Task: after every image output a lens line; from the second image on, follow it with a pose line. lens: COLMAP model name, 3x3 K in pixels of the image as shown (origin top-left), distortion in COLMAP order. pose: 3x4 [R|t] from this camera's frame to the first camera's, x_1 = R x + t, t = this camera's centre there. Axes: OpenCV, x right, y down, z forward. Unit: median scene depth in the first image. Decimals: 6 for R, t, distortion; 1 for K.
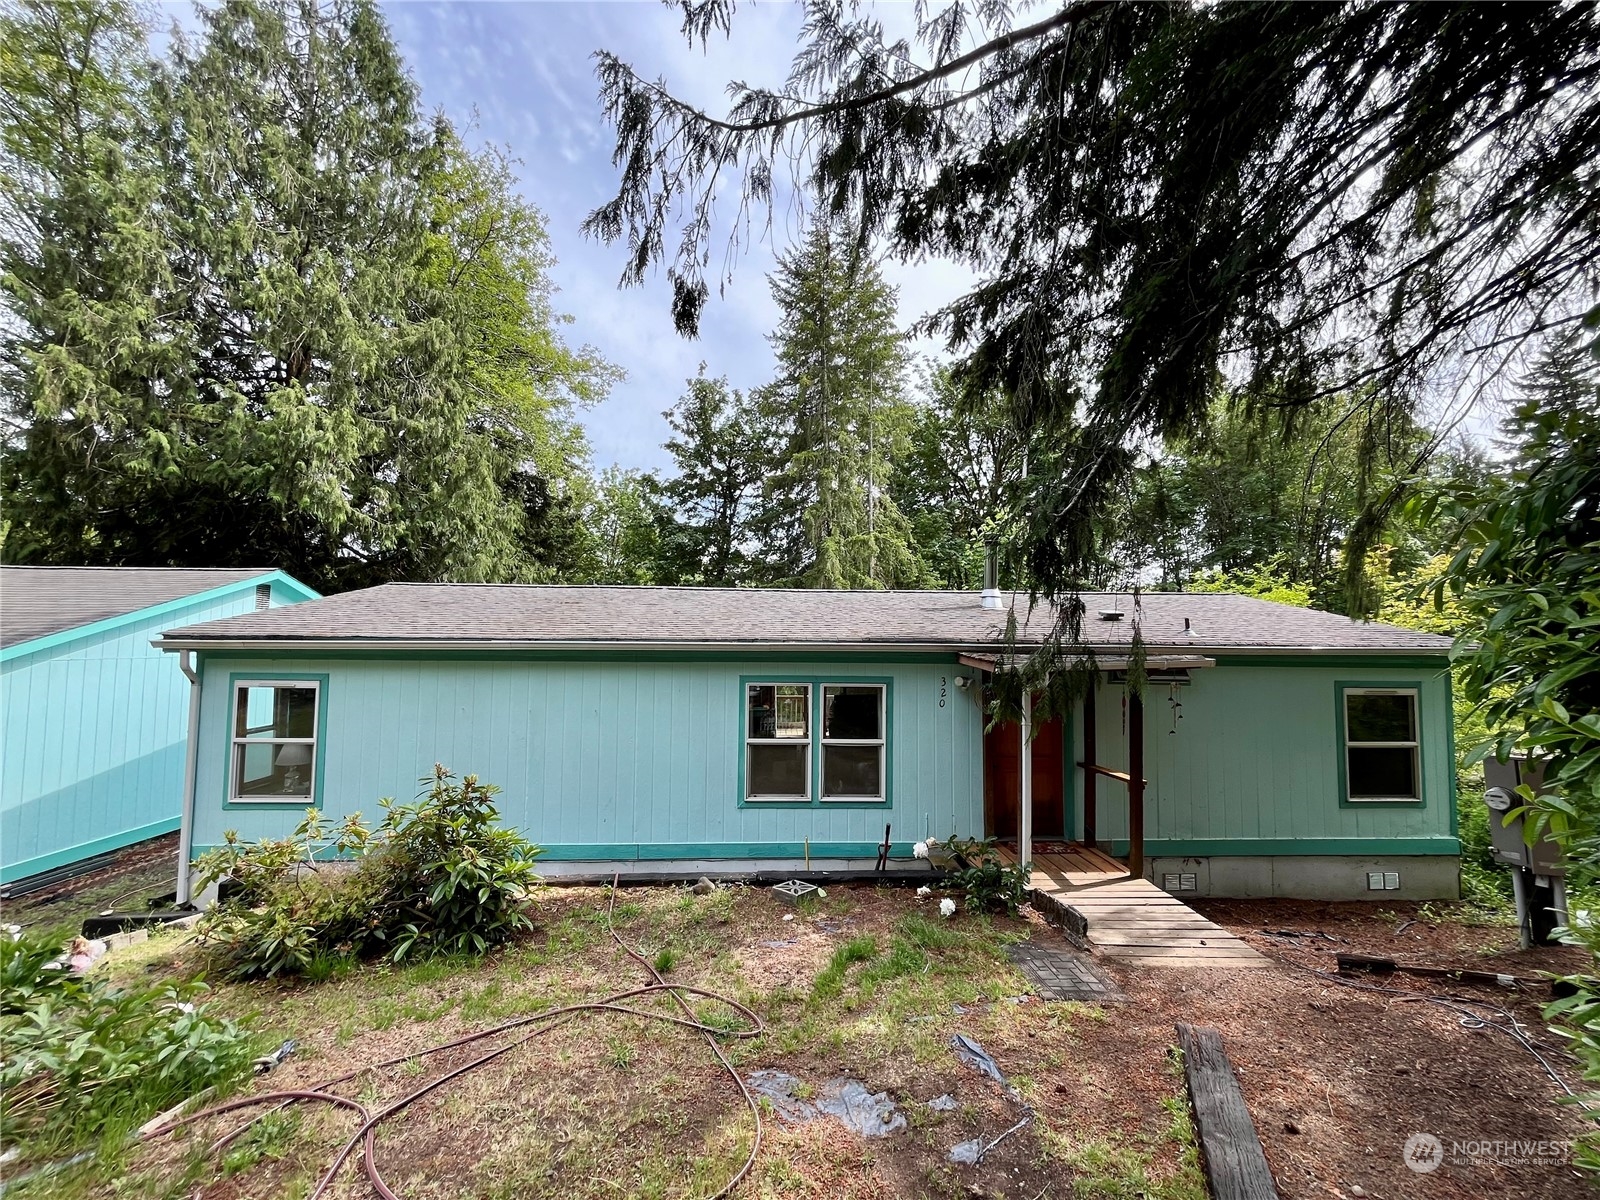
lens RADIAL K [[647.9, 0, 797.9], [0, 647.9, 605.9], [0, 0, 1]] dist [-0.000417, -0.000347]
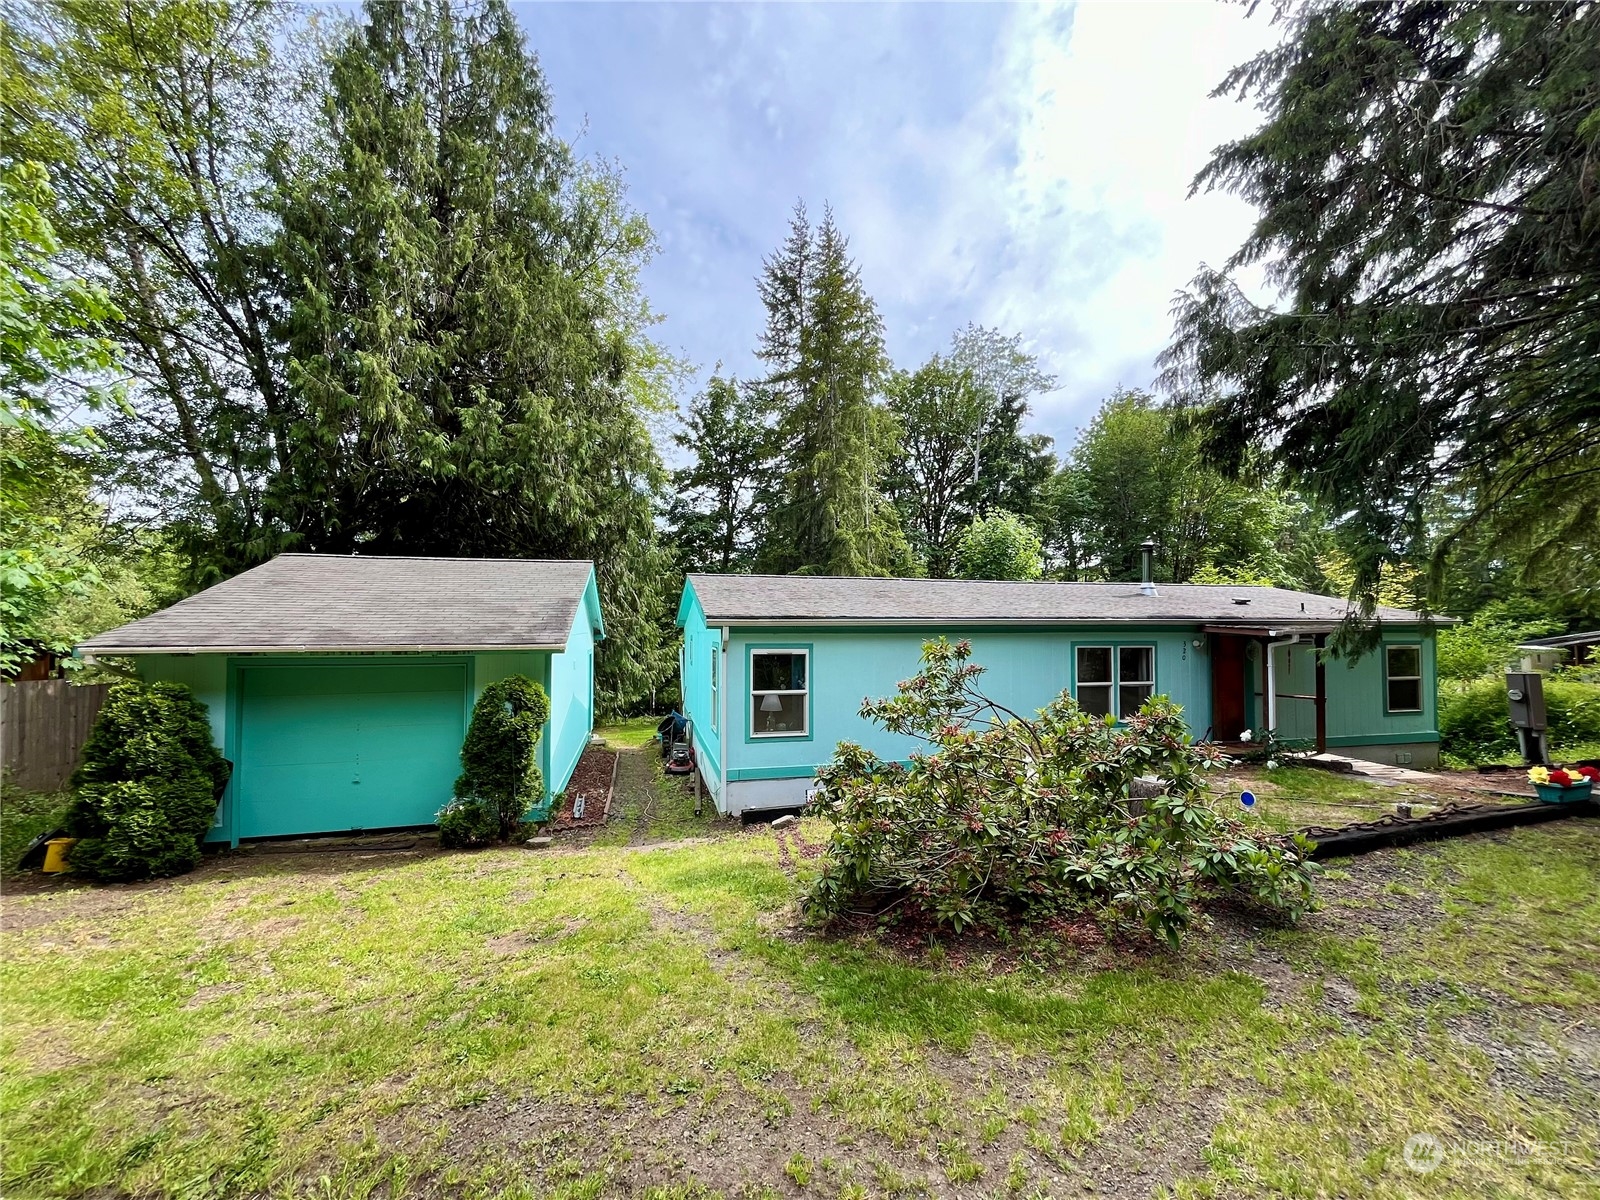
lens RADIAL K [[647.9, 0, 797.9], [0, 647.9, 605.9], [0, 0, 1]] dist [-0.000417, -0.000347]
pose [[0.982994, -0.003249, 0.183609, -0.941866], [-0.001697, 0.999640, 0.026771, -0.014330], [-0.183630, -0.026627, 0.982635, -0.350472]]
